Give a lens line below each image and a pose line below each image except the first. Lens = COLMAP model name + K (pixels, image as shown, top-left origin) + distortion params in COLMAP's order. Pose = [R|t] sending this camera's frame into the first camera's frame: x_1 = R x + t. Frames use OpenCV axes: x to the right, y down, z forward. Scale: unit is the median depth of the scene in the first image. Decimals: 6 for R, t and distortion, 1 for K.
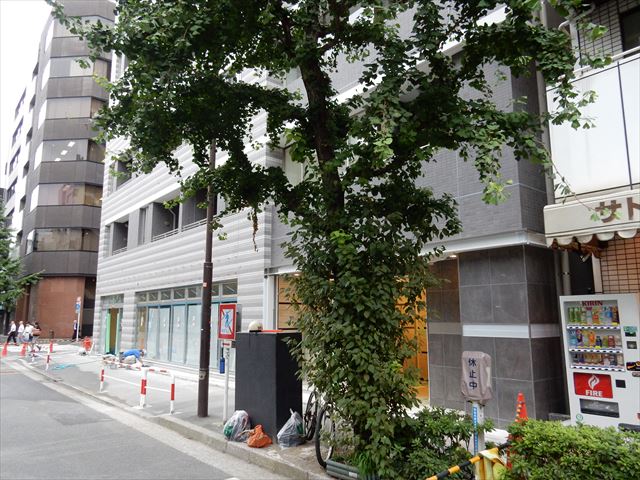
lens RADIAL K [[476.3, 0, 320.0], [0, 476.3, 240.0], [0, 0, 1]] dist [-0.003407, -0.002482]
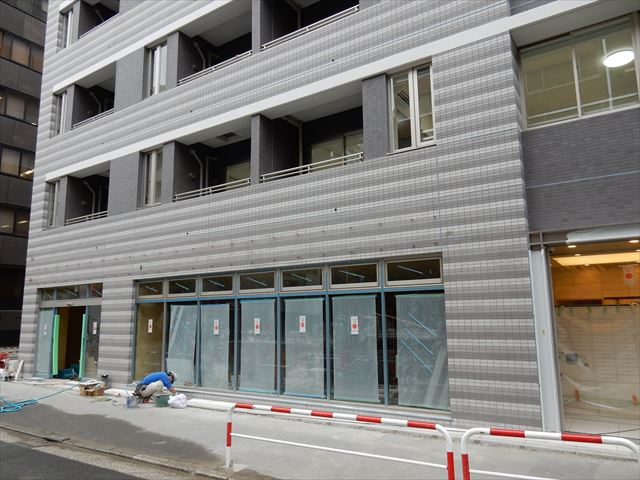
lens RADIAL K [[426.6, 0, 356.2], [0, 426.6, 260.7], [0, 0, 1]] dist [-0.000998, 0.001633]
pose [[0.934114, 0.045763, 0.354029, -0.322958], [-0.052709, 0.998560, 0.009996, 0.063923], [-0.353062, -0.027998, 0.935181, 0.375125]]
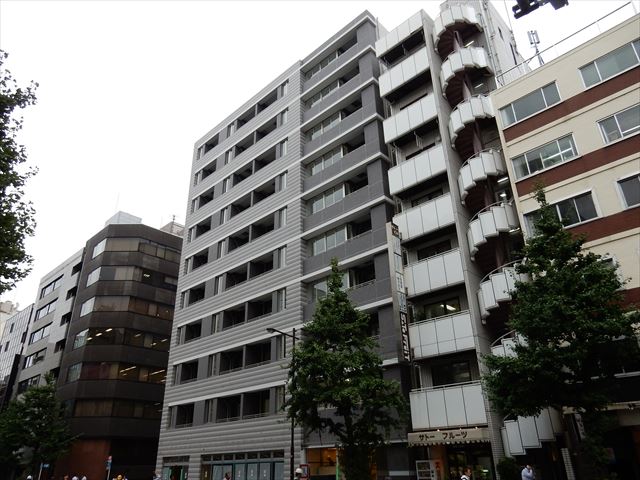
lens RADIAL K [[476.3, 0, 320.0], [0, 476.3, 240.0], [0, 0, 1]] dist [-0.003407, -0.002482]
pose [[0.993697, 0.045577, 0.102413, -0.188221], [-0.013233, 0.954919, -0.296571, -0.119454], [-0.111313, 0.293347, 0.949503, -0.838487]]
